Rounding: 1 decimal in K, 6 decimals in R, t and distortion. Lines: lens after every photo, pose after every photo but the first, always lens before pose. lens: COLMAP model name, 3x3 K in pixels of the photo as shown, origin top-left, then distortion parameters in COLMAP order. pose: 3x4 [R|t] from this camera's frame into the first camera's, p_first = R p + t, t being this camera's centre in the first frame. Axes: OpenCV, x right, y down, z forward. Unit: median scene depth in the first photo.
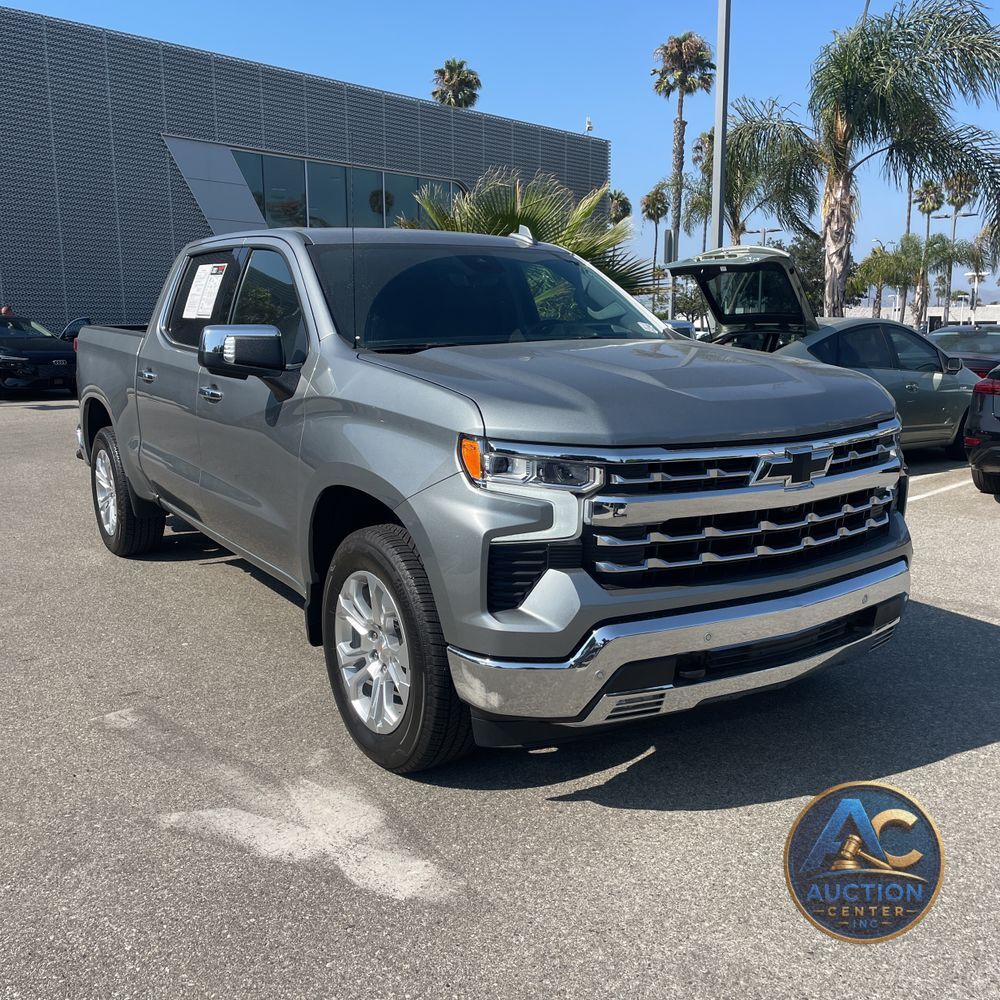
lens RADIAL K [[989.8, 0, 517.2], [0, 989.8, 501.1], [0, 0, 1]] dist [0.093977, -0.125181]
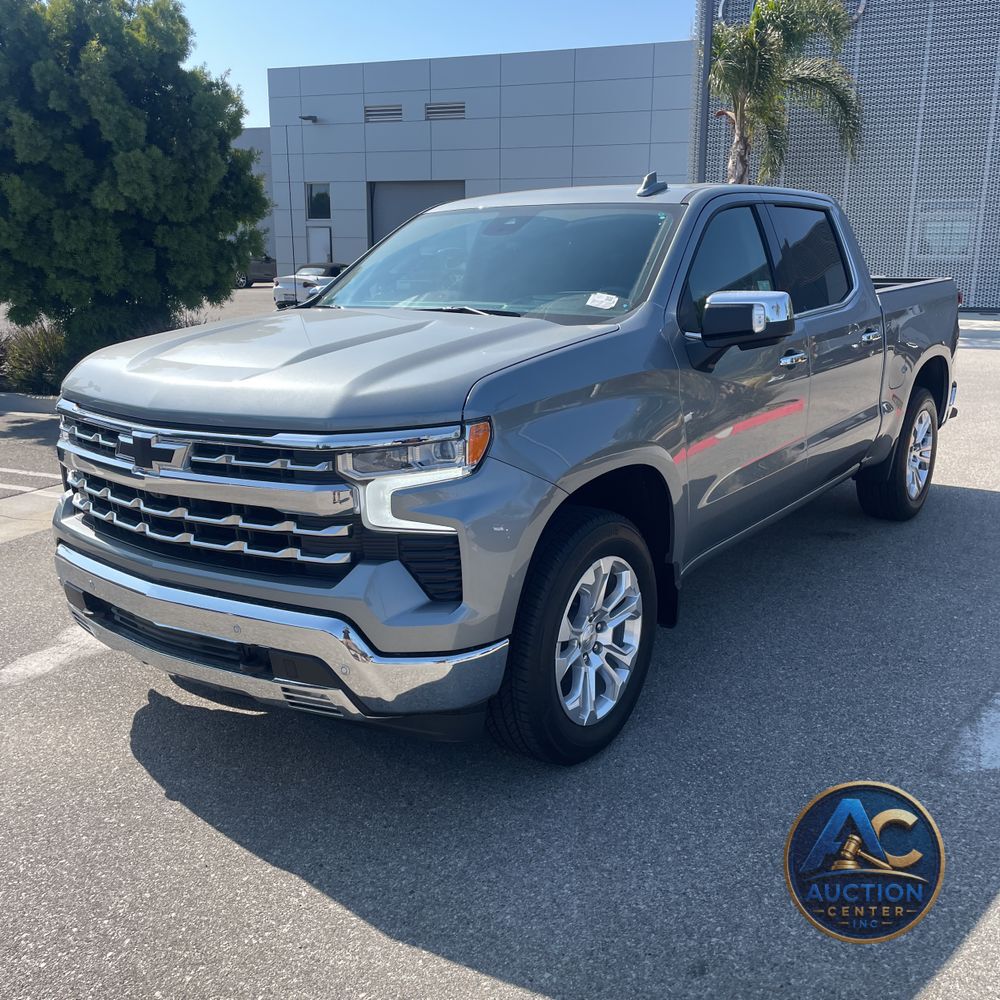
lens RADIAL K [[989.8, 0, 517.2], [0, 989.8, 501.1], [0, 0, 1]] dist [0.093977, -0.125181]
pose [[0.372608, 0.222767, -0.900854, 1.244496], [-0.170177, 0.970700, 0.169651, -0.203958], [0.912252, 0.090091, 0.399600, 0.907803]]
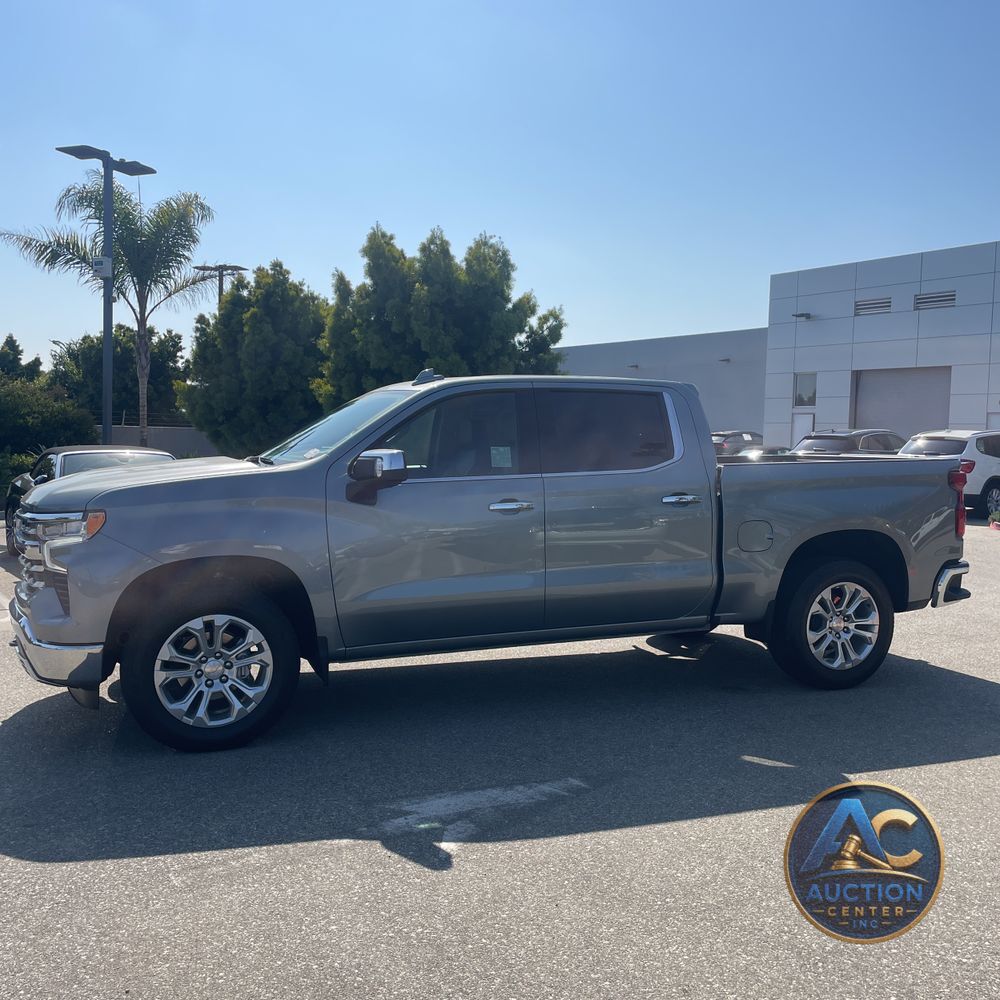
lens RADIAL K [[972.8, 0, 500.0], [0, 972.8, 500.0], [0, 0, 1]] dist [0.079166, -0.126723]
pose [[-0.165155, 0.062193, -0.984305, 1.790905], [-0.191577, 0.976978, 0.093874, -0.391300], [0.967482, 0.204074, -0.149438, 2.022843]]
